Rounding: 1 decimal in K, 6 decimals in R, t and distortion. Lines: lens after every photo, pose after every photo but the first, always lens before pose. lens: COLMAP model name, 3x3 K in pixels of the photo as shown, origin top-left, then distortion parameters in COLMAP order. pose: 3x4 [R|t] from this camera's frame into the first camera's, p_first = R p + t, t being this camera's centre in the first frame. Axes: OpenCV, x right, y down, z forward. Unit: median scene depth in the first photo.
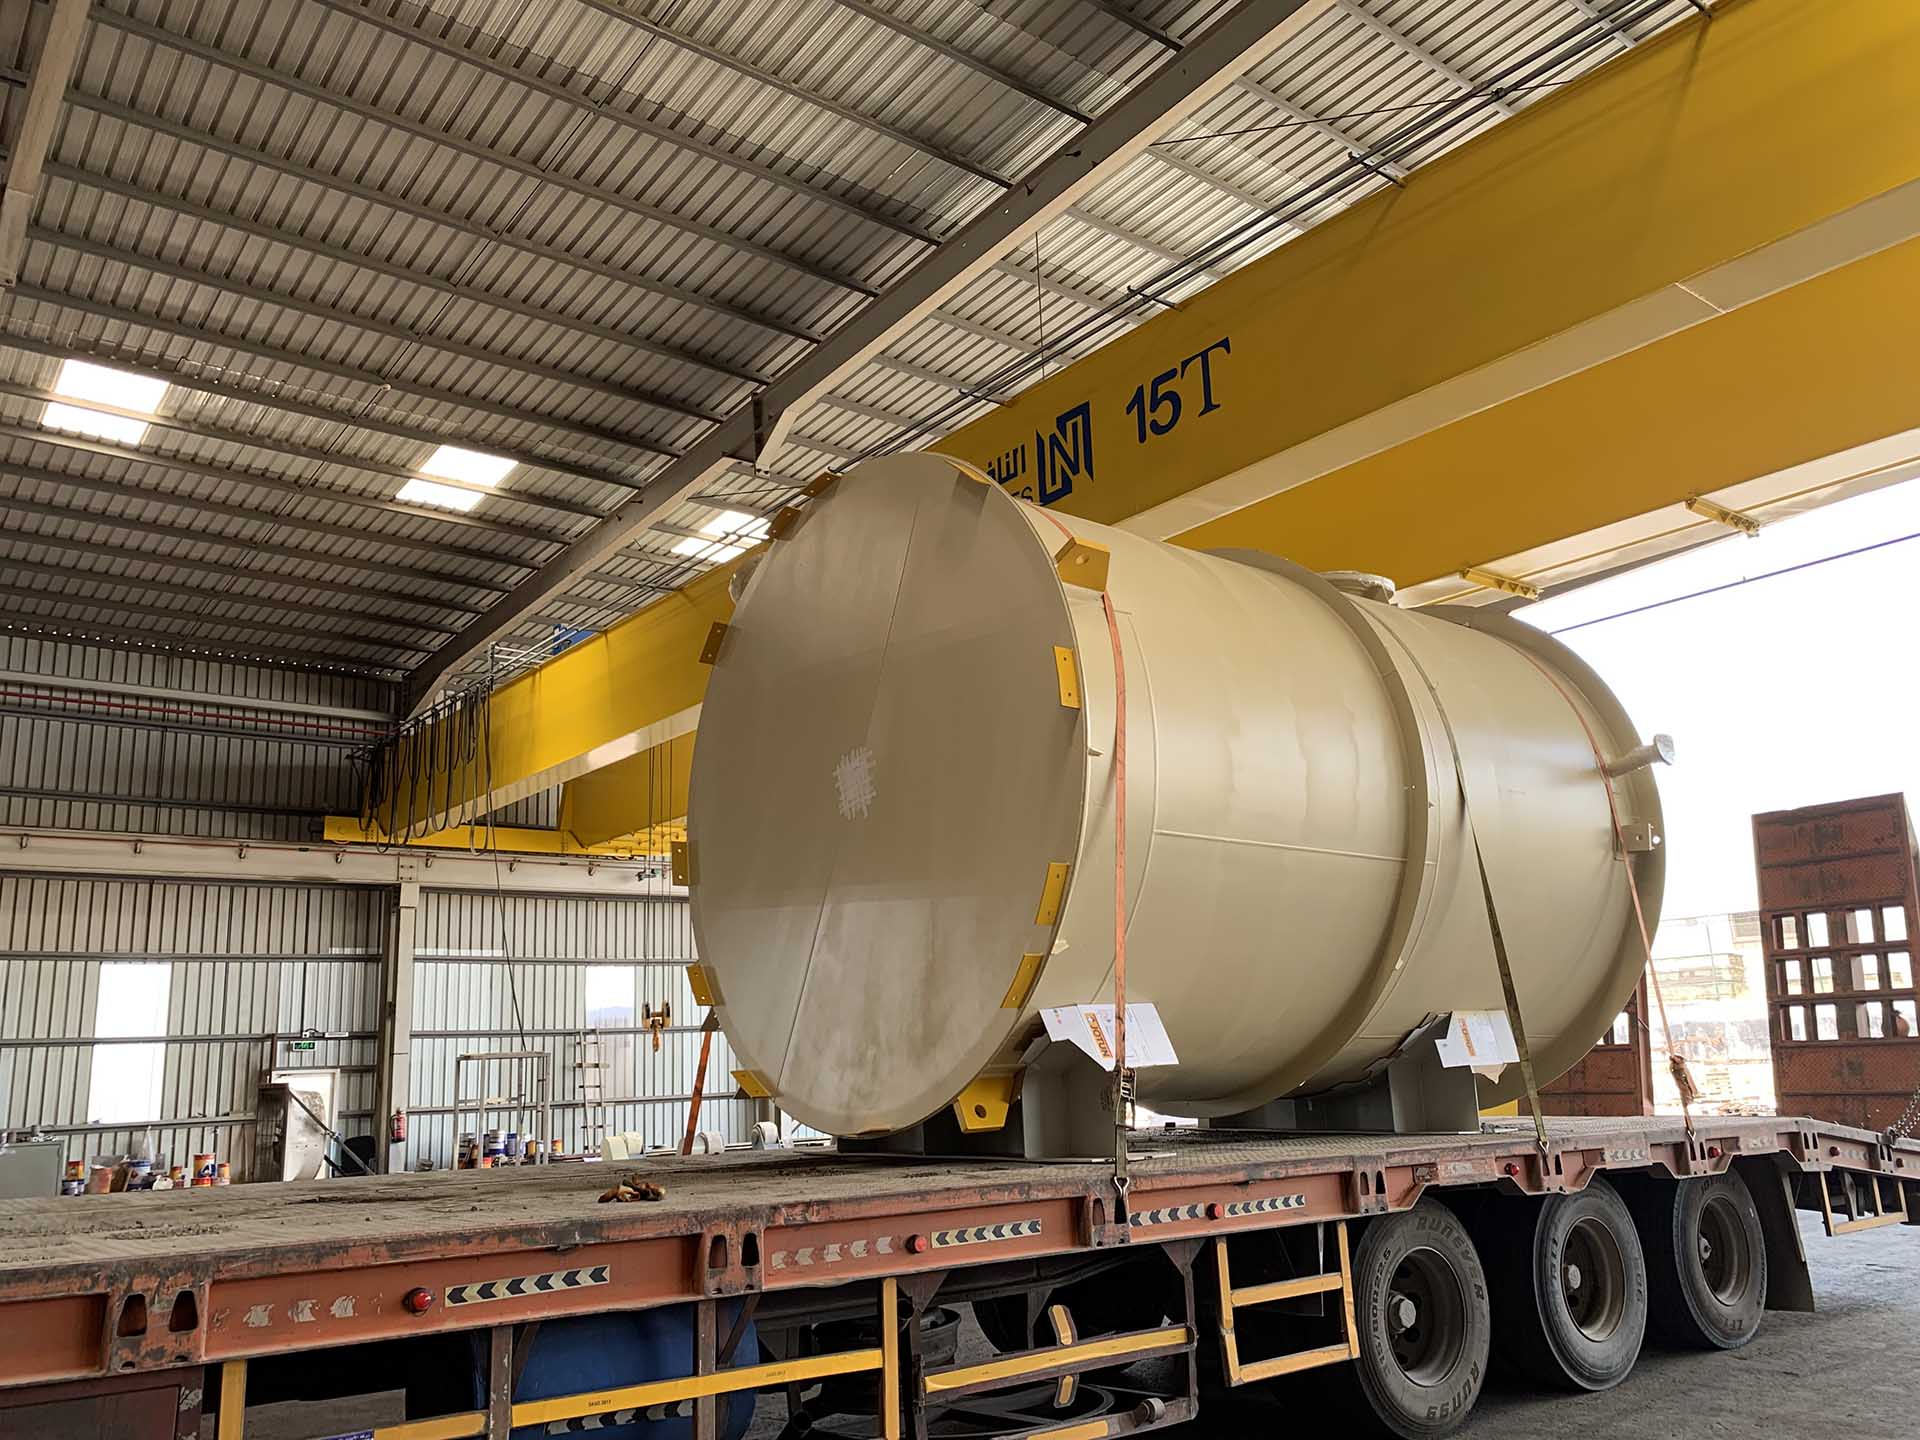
lens RADIAL K [[1490.2, 0, 963.5], [0, 1490.2, 713.3], [0, 0, 1]] dist [0.008584, -0.000605]
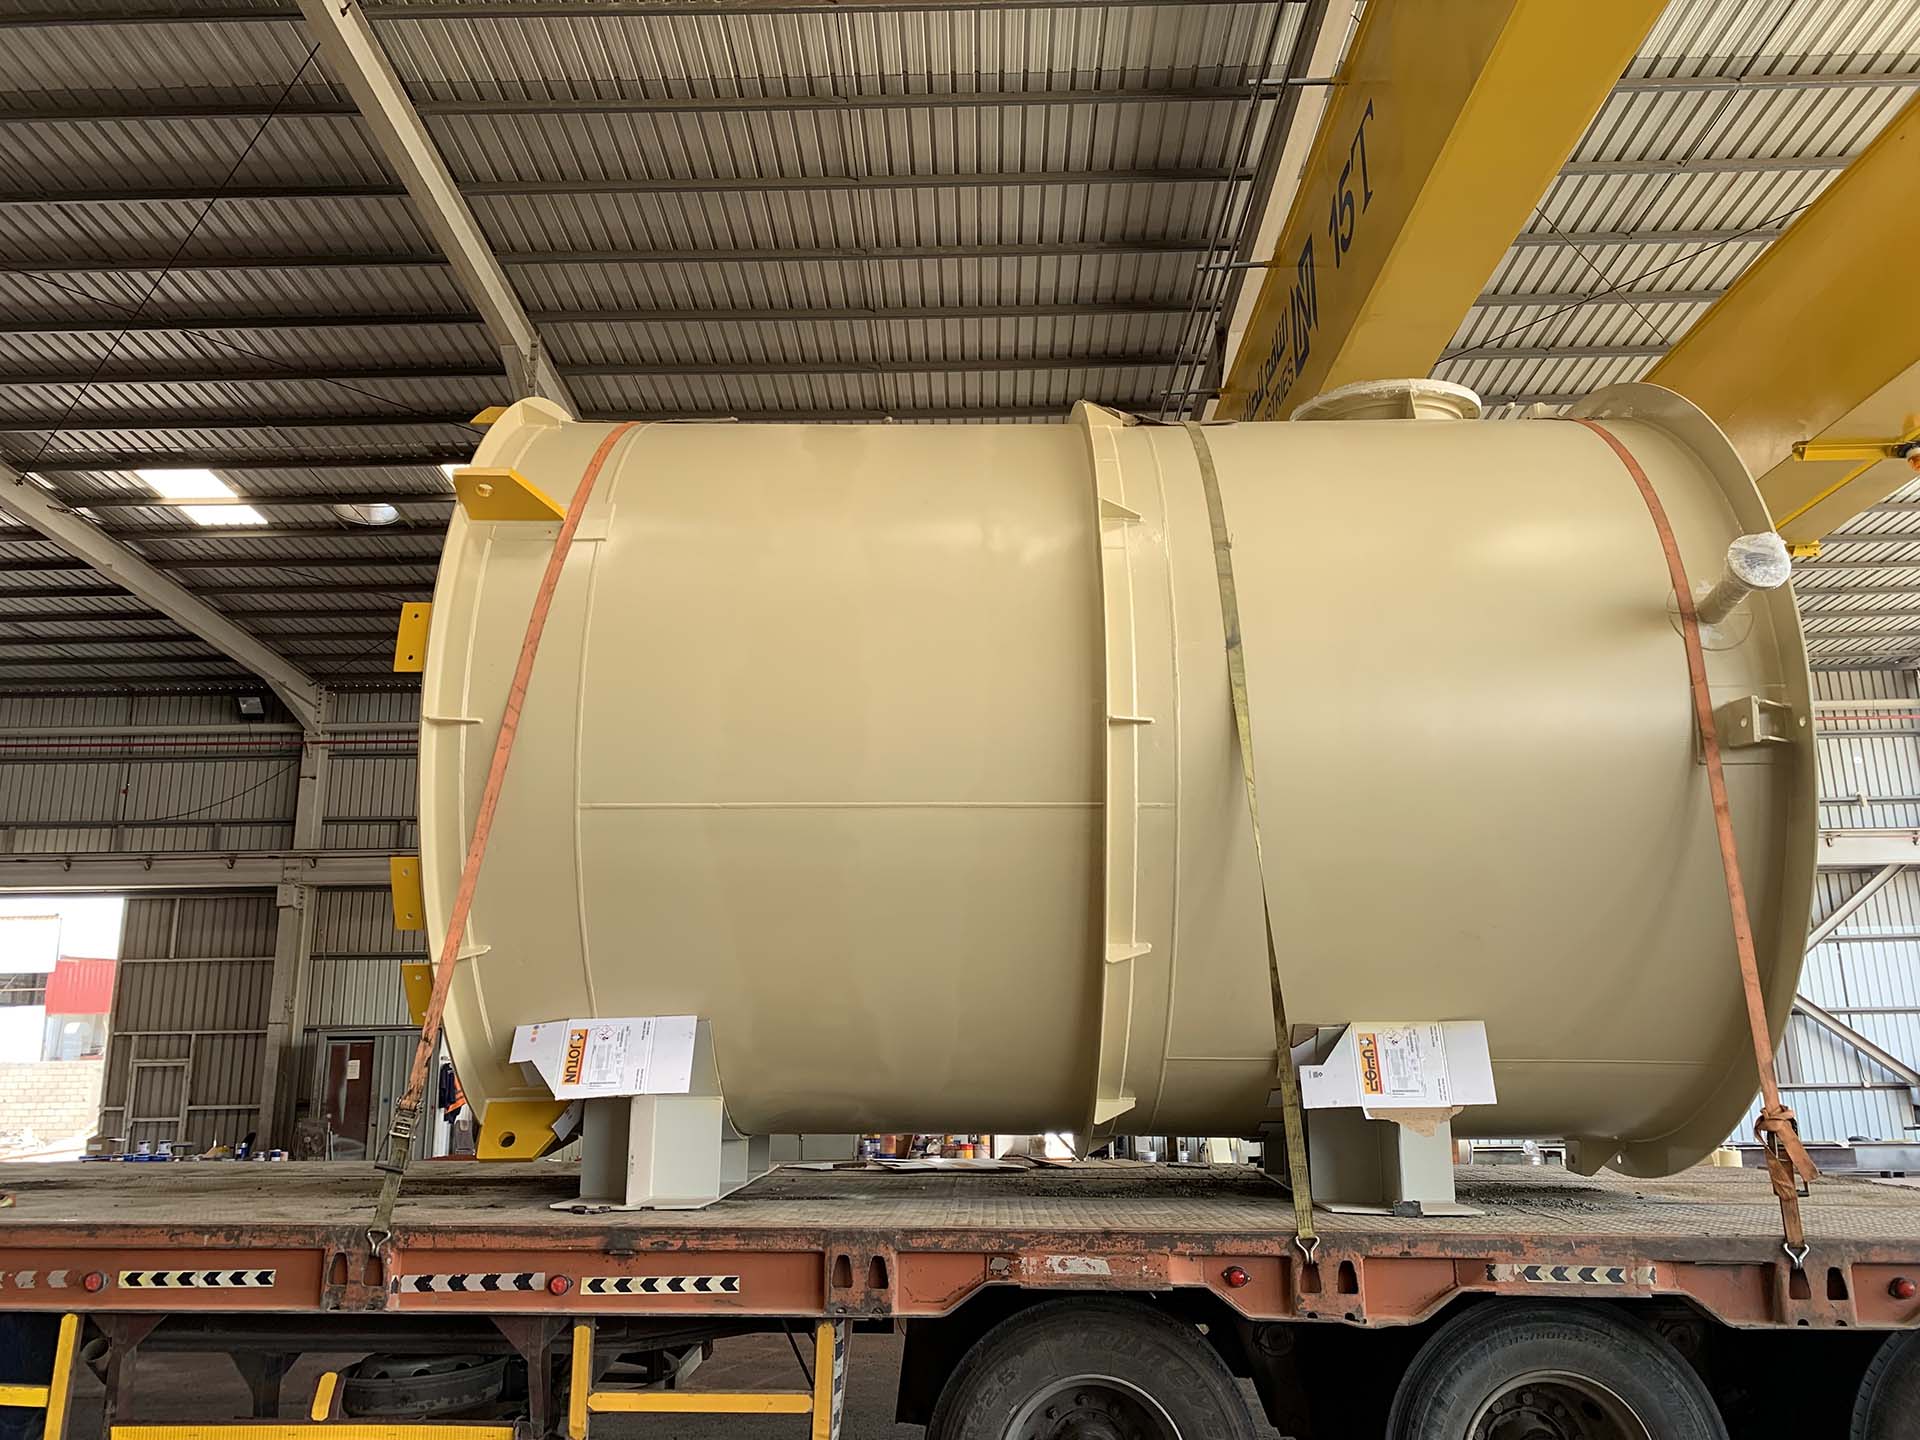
lens RADIAL K [[1490.2, 0, 963.5], [0, 1490.2, 713.3], [0, 0, 1]] dist [0.008584, -0.000605]
pose [[0.753004, -0.129527, -0.645142, 0.326018], [0.134581, 0.990025, -0.041689, 0.036045], [0.644107, -0.055432, 0.762925, 0.205844]]
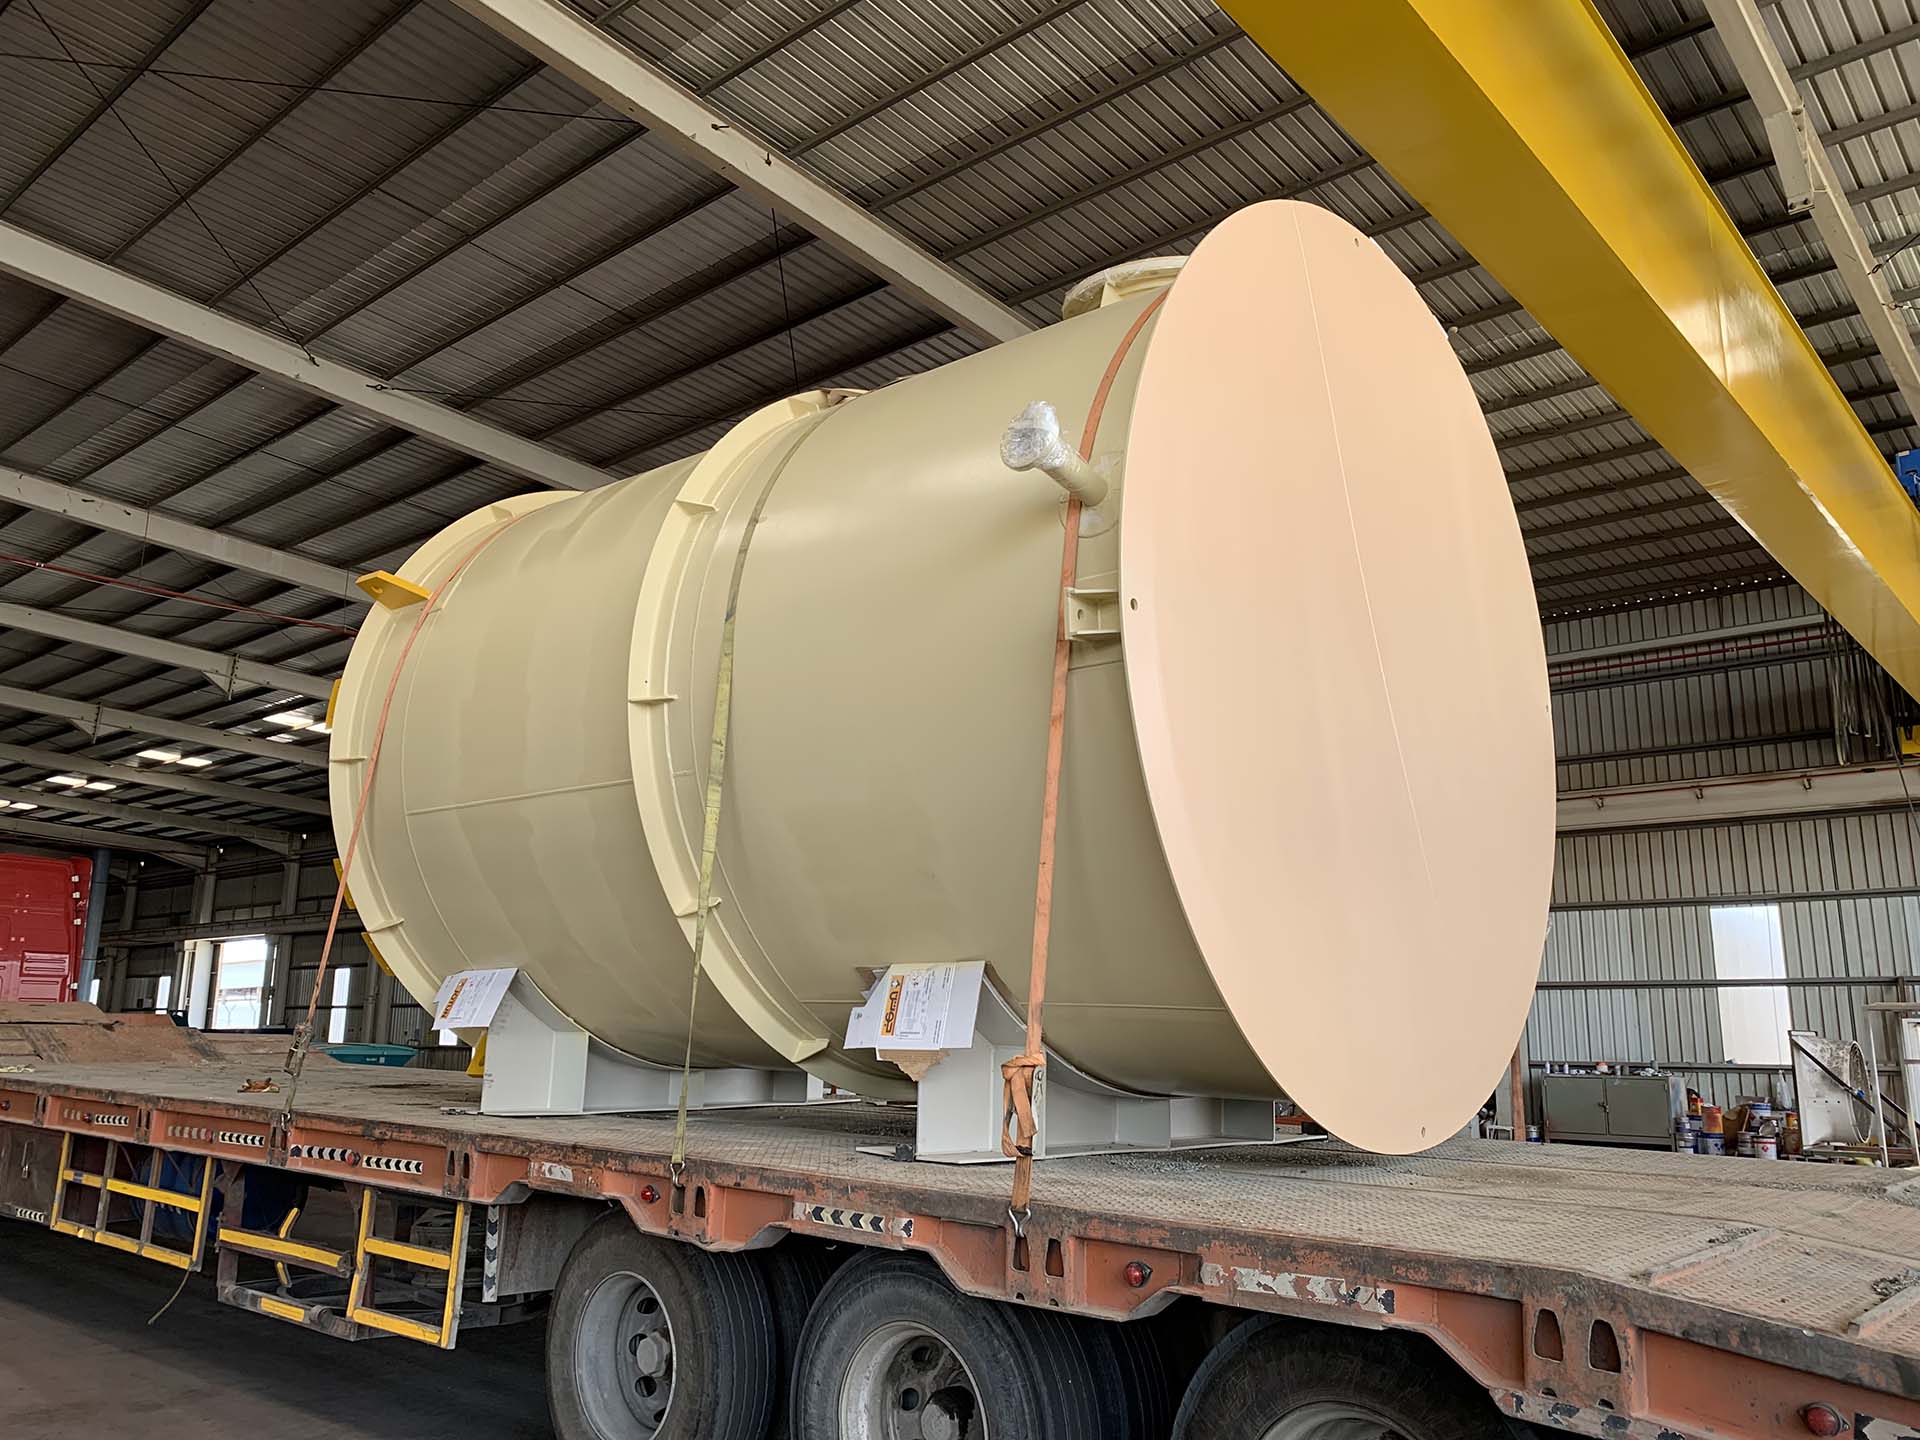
lens RADIAL K [[1490.2, 0, 963.5], [0, 1490.2, 713.3], [0, 0, 1]] dist [0.008584, -0.000605]
pose [[0.164340, -0.169165, -0.971790, 0.503865], [0.210018, 0.968596, -0.133092, 0.095822], [0.963787, -0.182221, 0.194707, 0.474610]]
